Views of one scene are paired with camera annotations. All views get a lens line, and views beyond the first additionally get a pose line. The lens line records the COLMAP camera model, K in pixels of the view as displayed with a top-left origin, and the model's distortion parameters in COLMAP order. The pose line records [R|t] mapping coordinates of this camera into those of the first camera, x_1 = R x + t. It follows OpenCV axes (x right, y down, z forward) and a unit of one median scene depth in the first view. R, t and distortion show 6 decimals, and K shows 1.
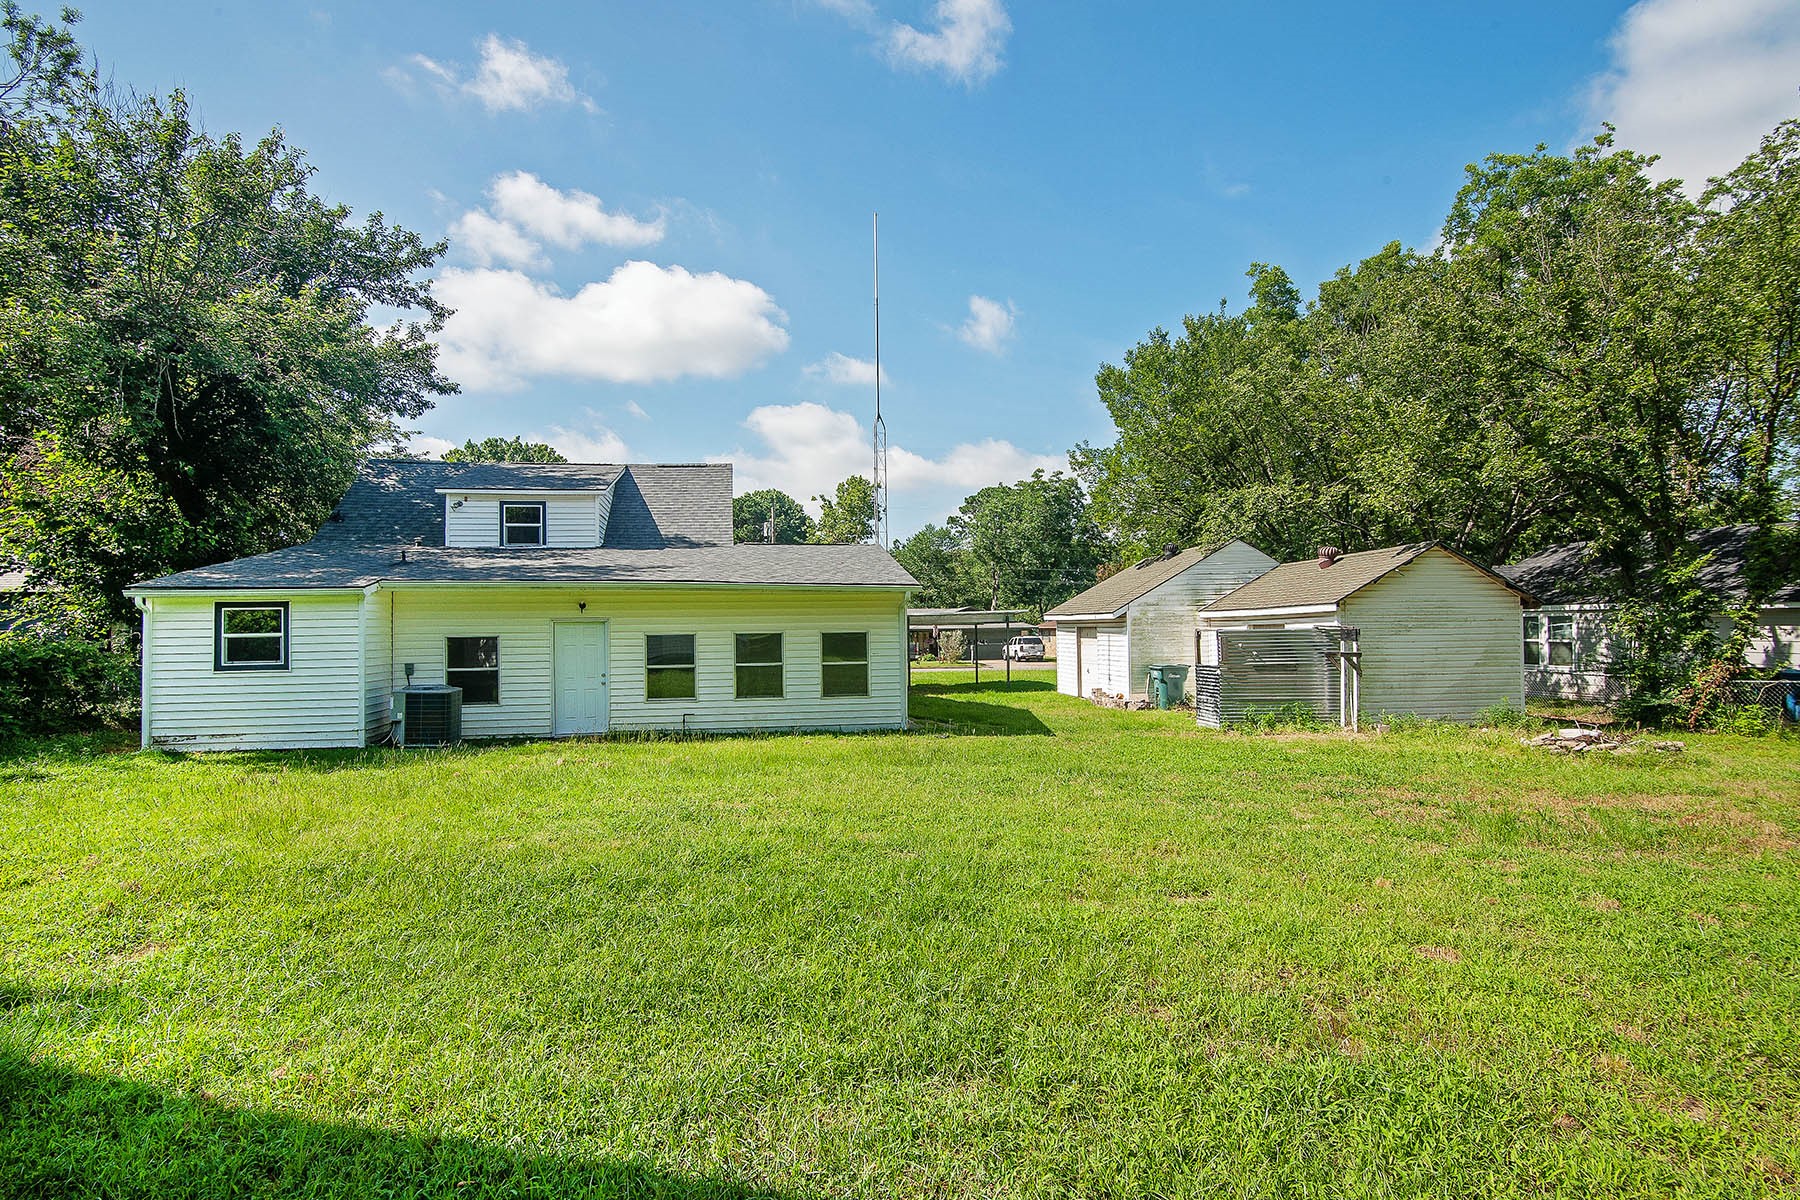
lens RADIAL K [[900.9, 0, 900.5], [0, 900.9, 607.0], [0, 0, 1]] dist [-0.012751, -0.000159]
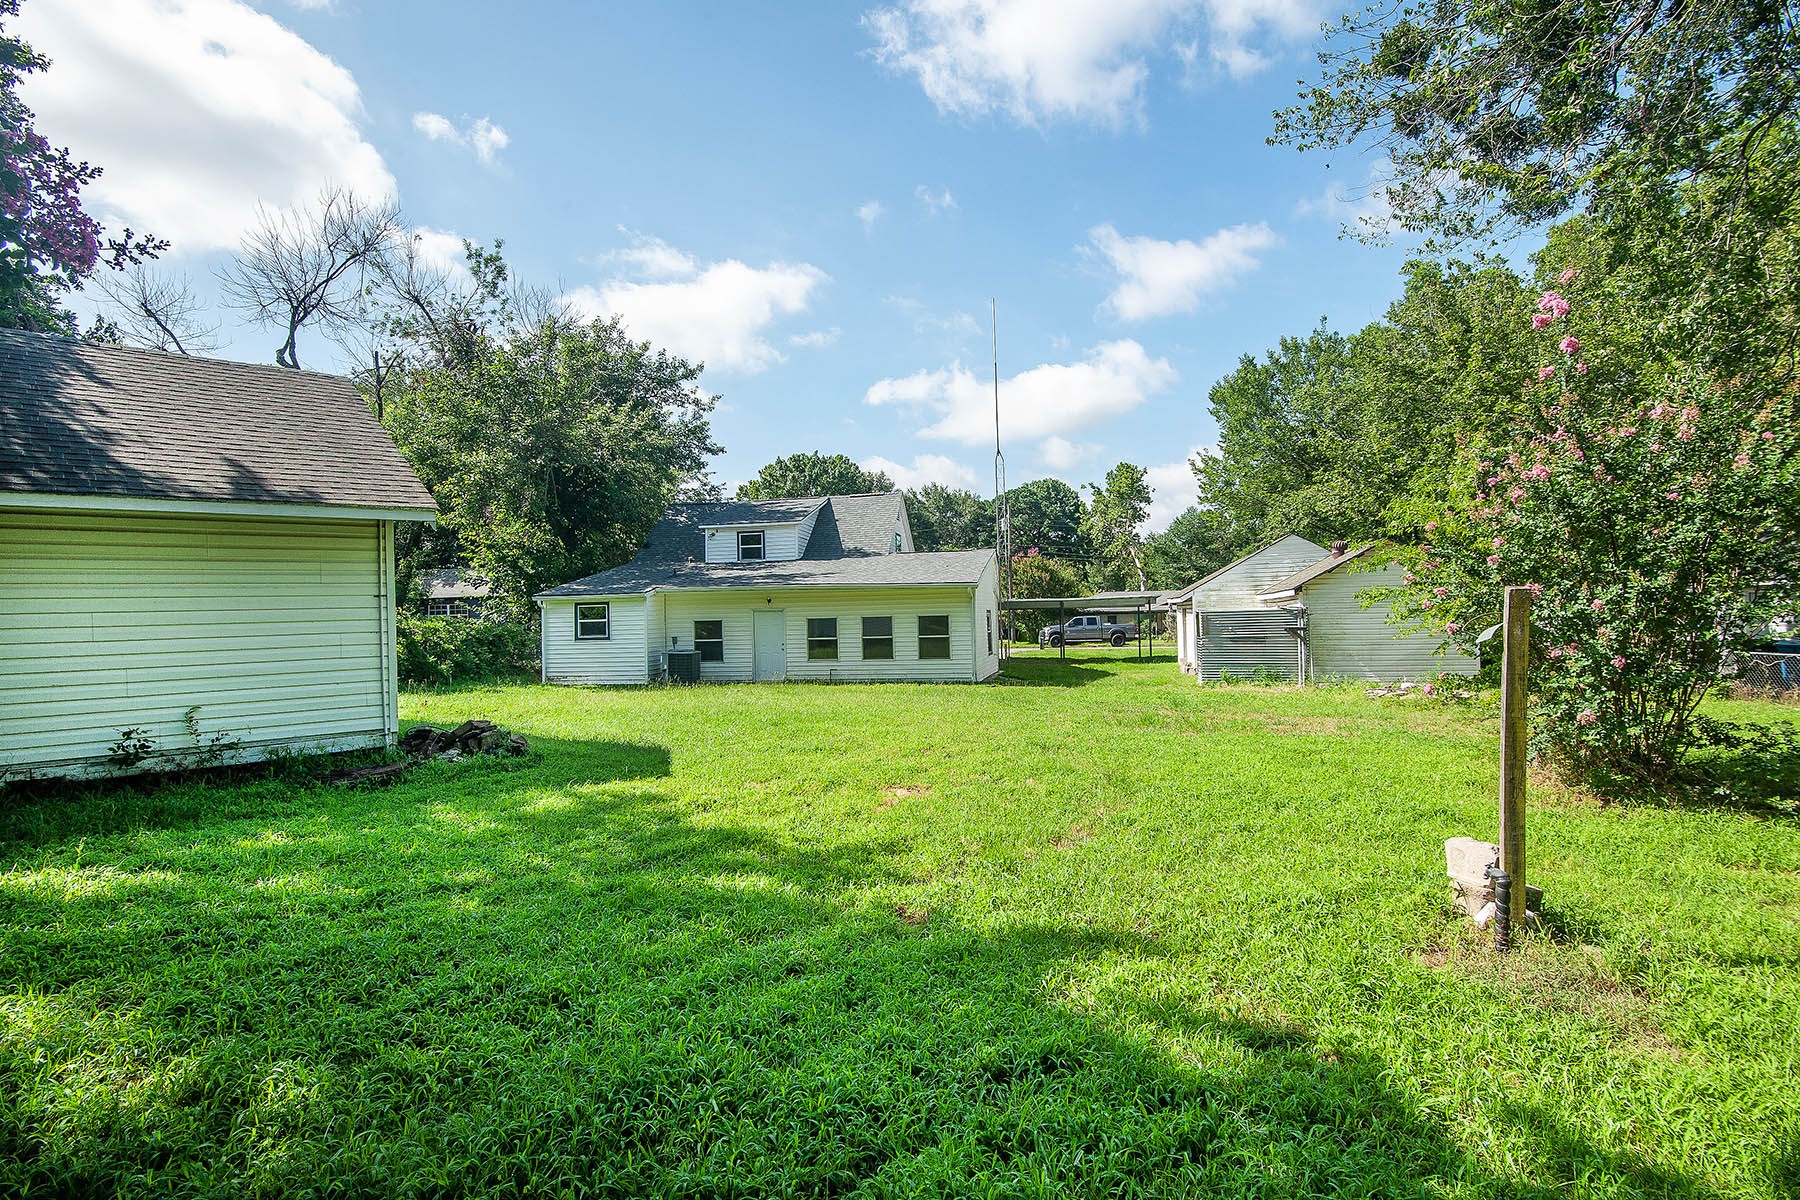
lens RADIAL K [[898.2, 0, 900.0], [0, 898.2, 600.0], [0, 0, 1]] dist [-0.001305, 0.000054]
pose [[0.941241, -0.016180, -0.337349, 0.347837], [0.020151, 0.999763, 0.008273, -0.009566], [0.337135, -0.014584, 0.941343, -0.364947]]
